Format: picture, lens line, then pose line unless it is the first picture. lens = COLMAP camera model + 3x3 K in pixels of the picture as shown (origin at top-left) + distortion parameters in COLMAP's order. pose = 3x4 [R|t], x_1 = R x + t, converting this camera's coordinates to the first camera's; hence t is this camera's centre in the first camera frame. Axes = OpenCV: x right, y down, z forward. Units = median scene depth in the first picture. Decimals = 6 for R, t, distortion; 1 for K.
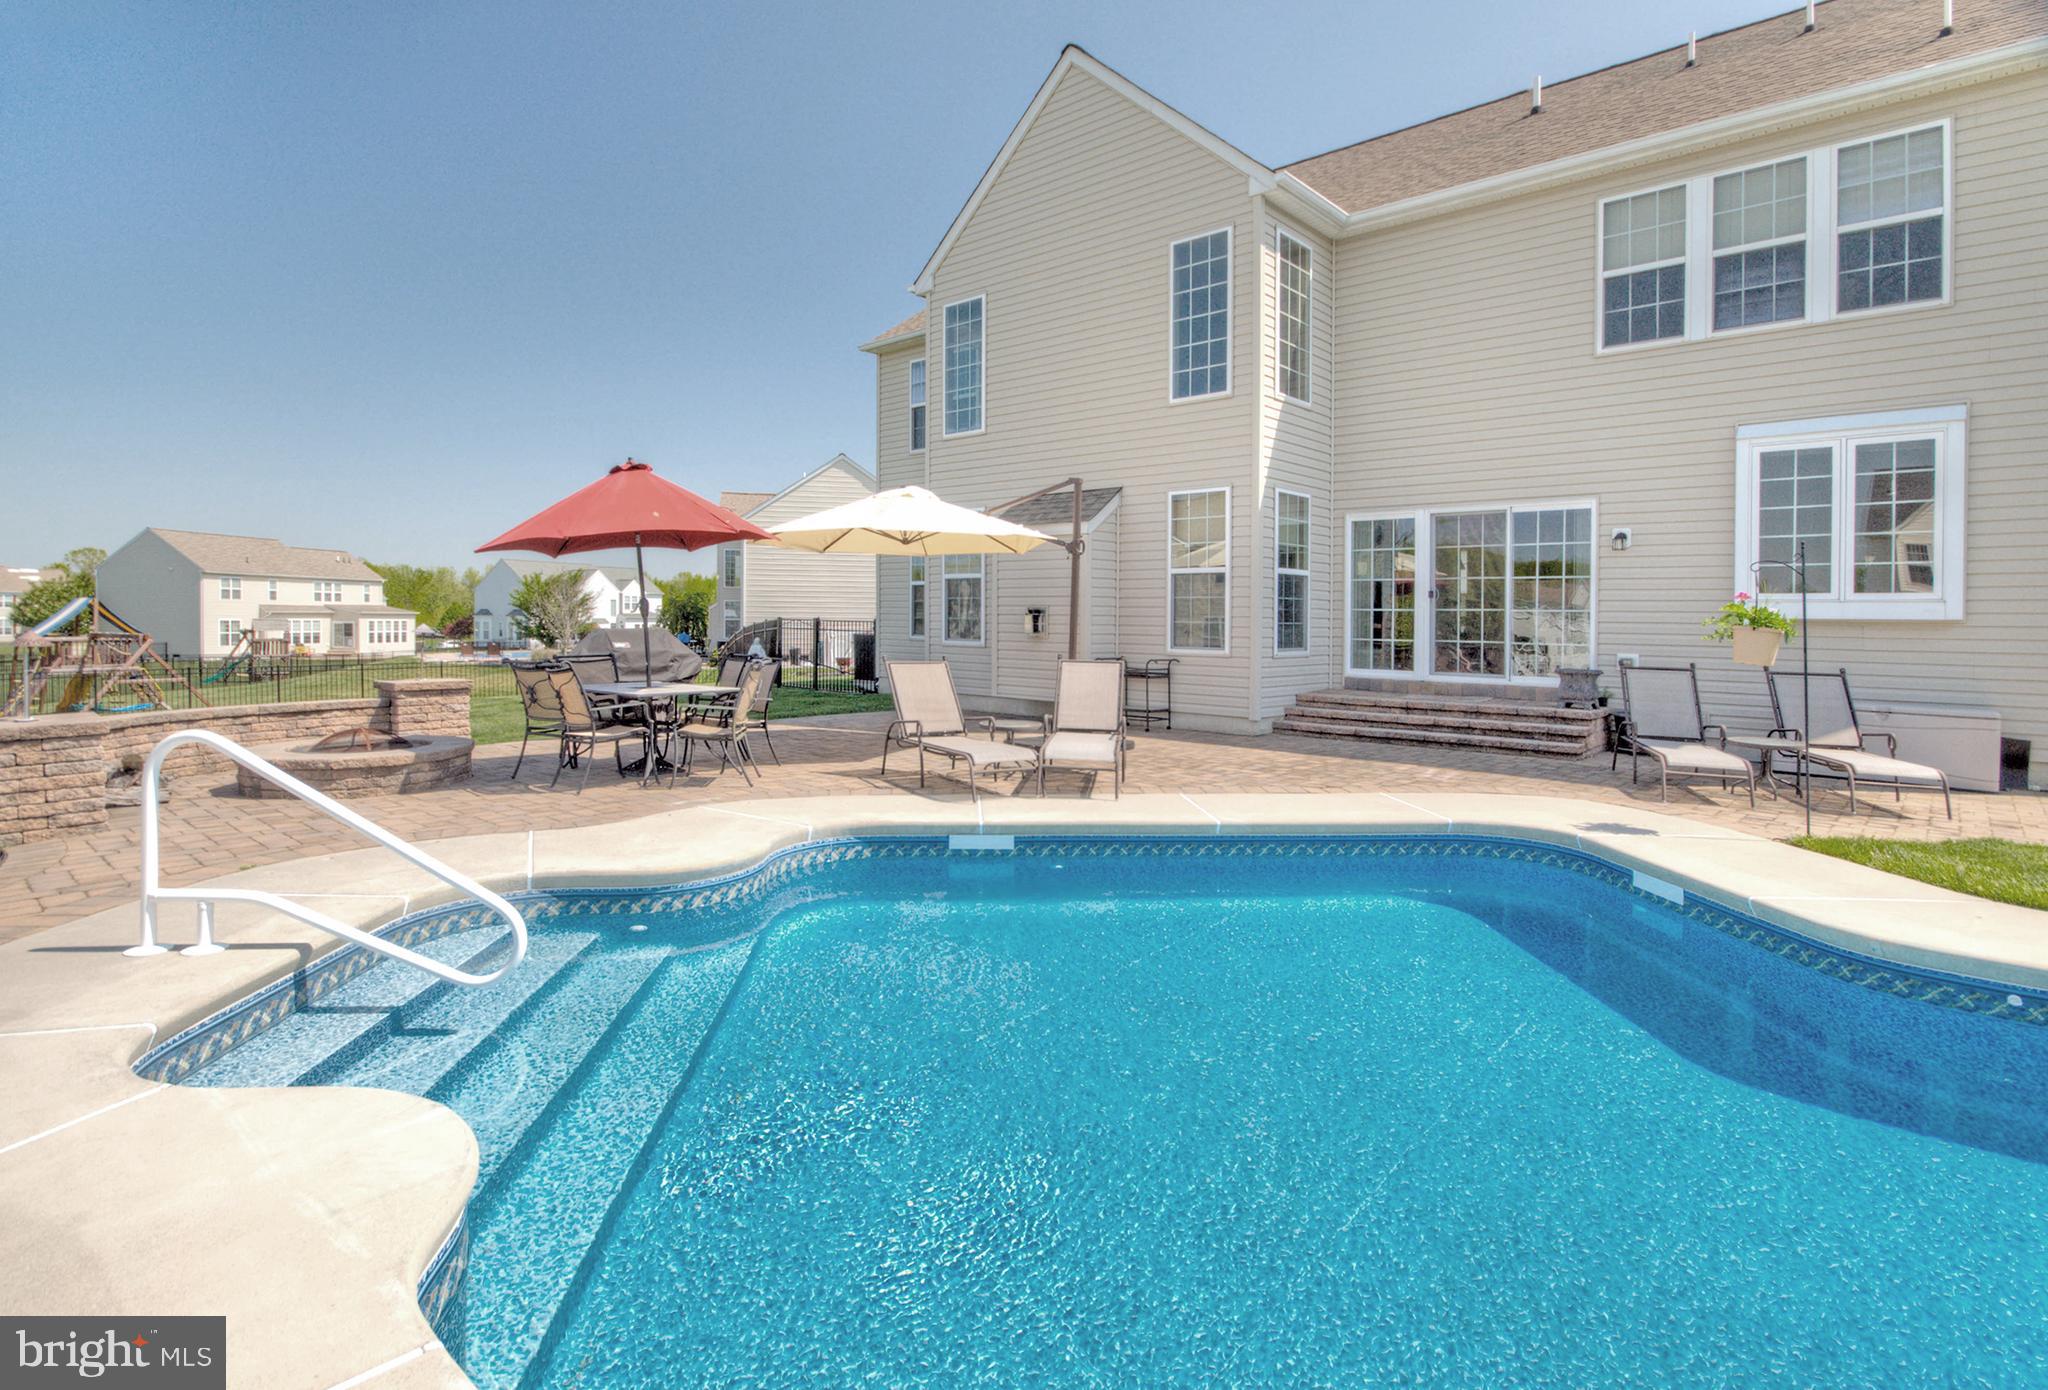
lens RADIAL K [[1055.7, 0, 1027.8], [0, 1055.7, 638.4], [0, 0, 1]] dist [-0.008805, -0.000086]
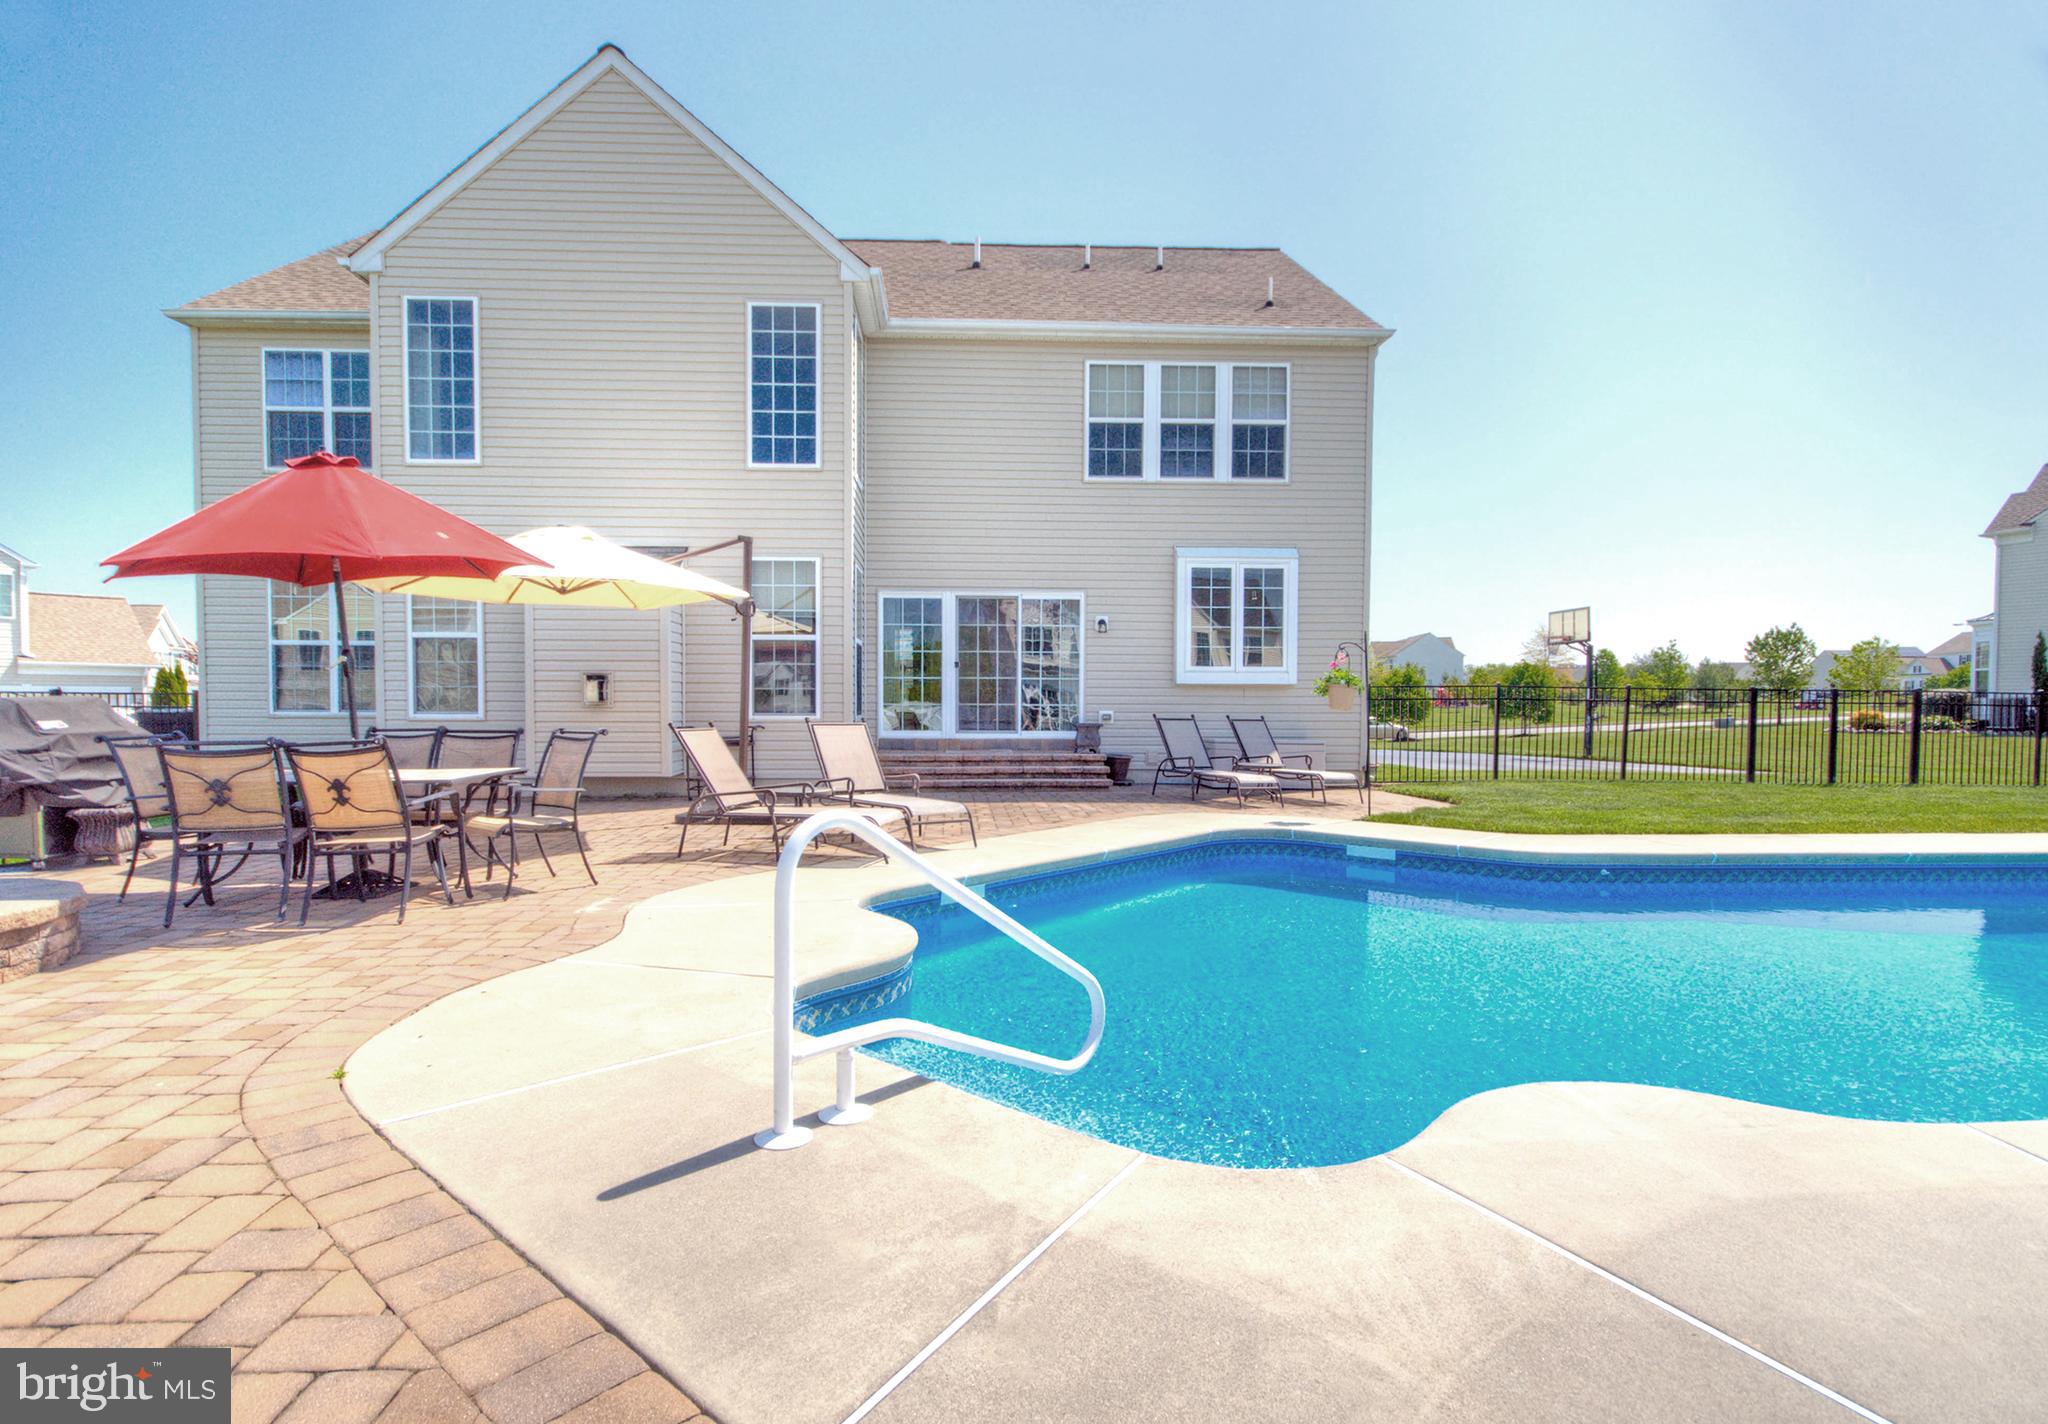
lens RADIAL K [[1043.4, 0, 986.9], [0, 1043.4, 751.5], [0, 0, 1]] dist [-0.010326, 0.002267]
pose [[0.709447, -0.042553, 0.703473, -0.421614], [0.018064, 0.998945, 0.042209, 0.006602], [-0.704527, -0.017237, 0.709468, 0.152282]]
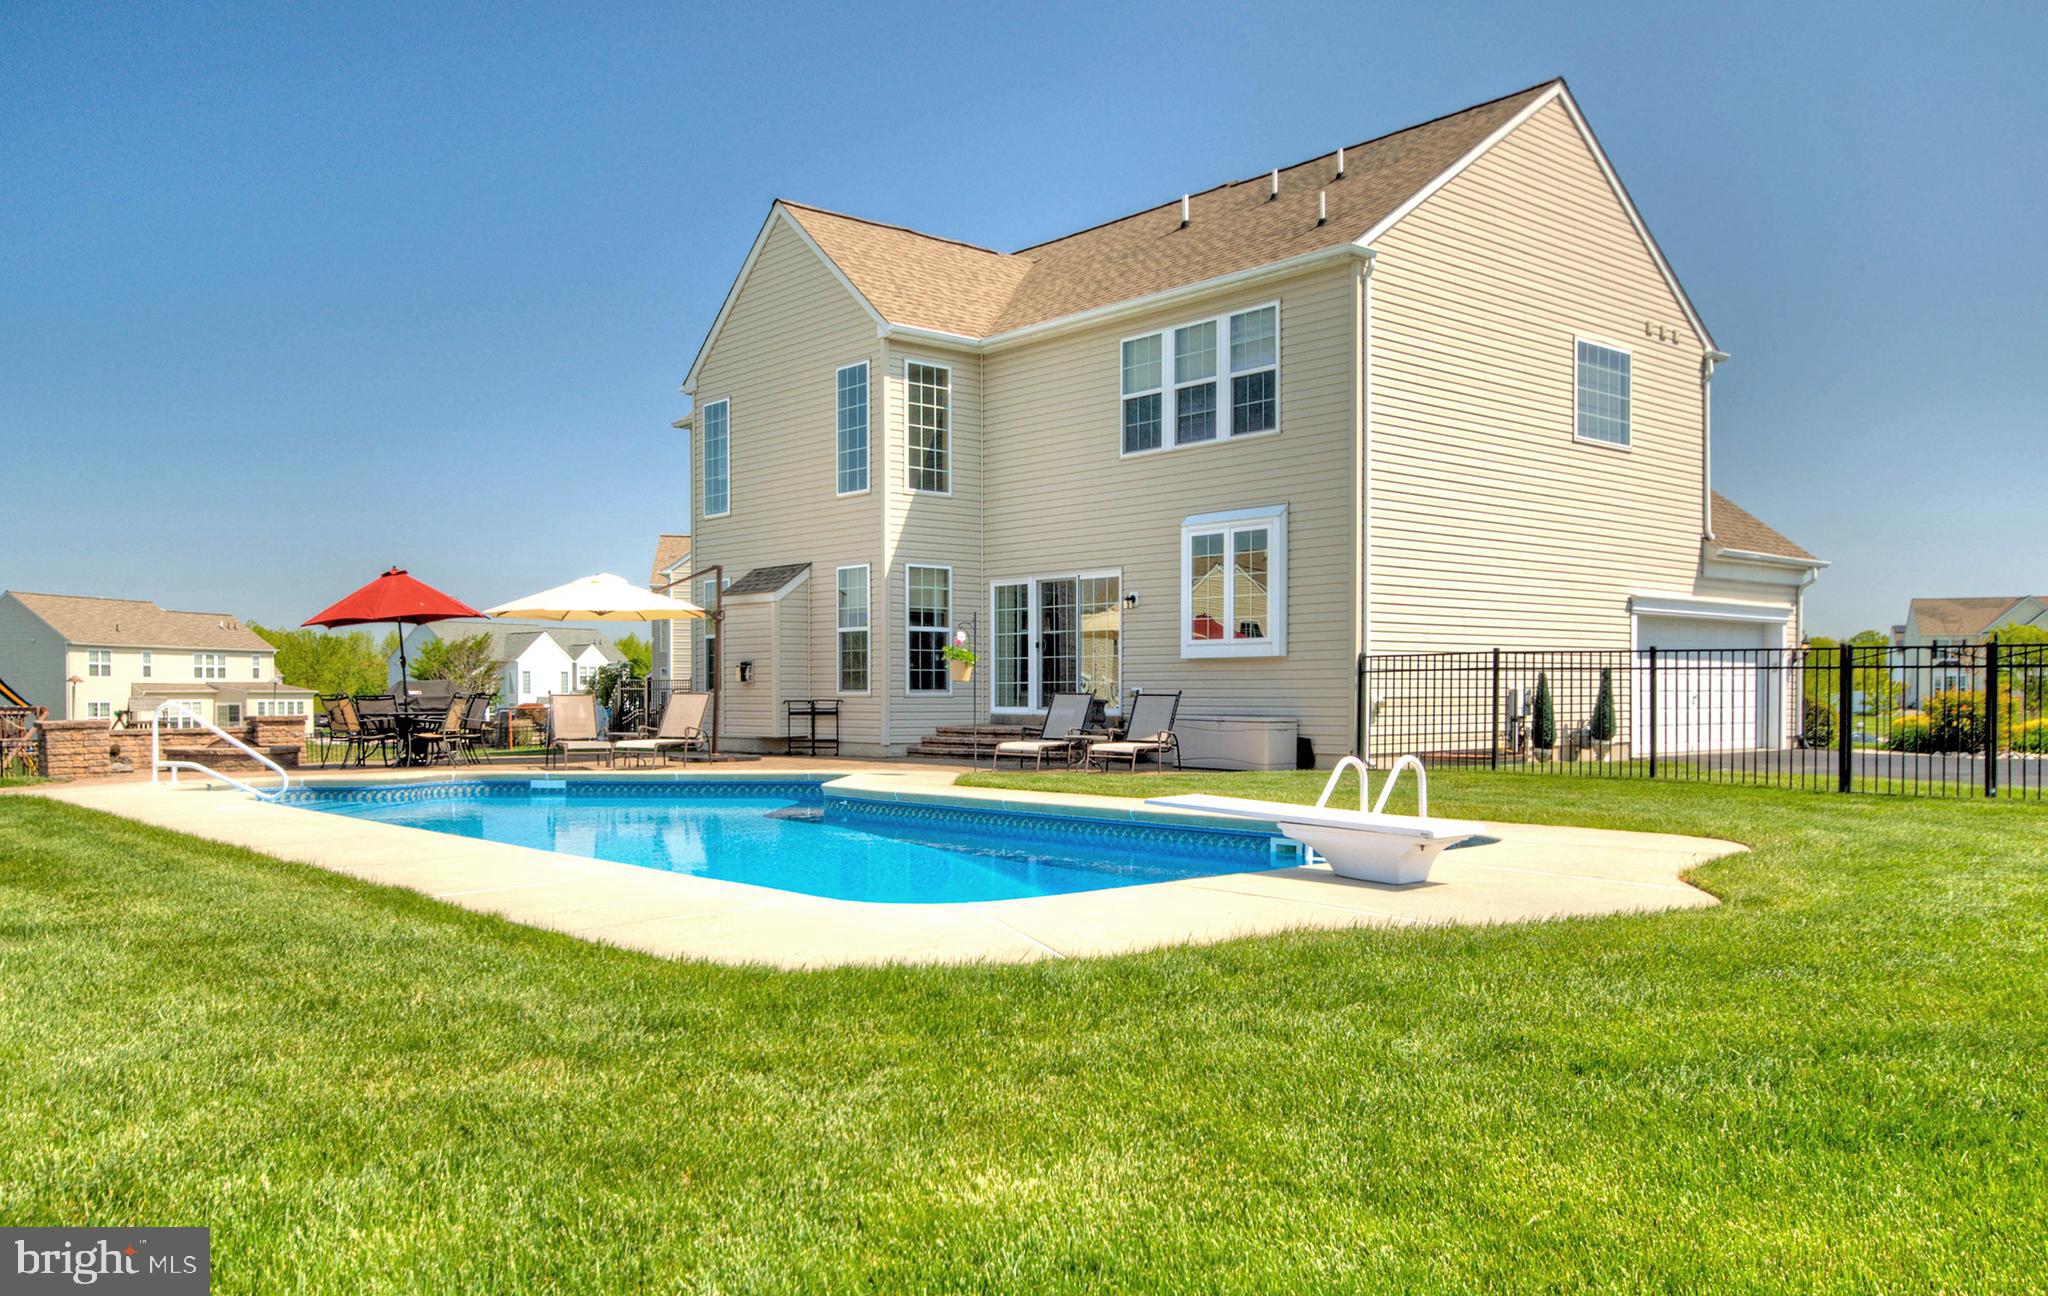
lens RADIAL K [[1600.4, 0, 997.0], [0, 1600.4, 705.8], [0, 0, 1]] dist [0.001512, -0.005718]
pose [[0.991524, -0.011459, -0.129416, 0.587600], [0.009831, 0.999864, -0.013212, 0.055251], [0.129550, 0.011828, 0.991502, -0.892324]]
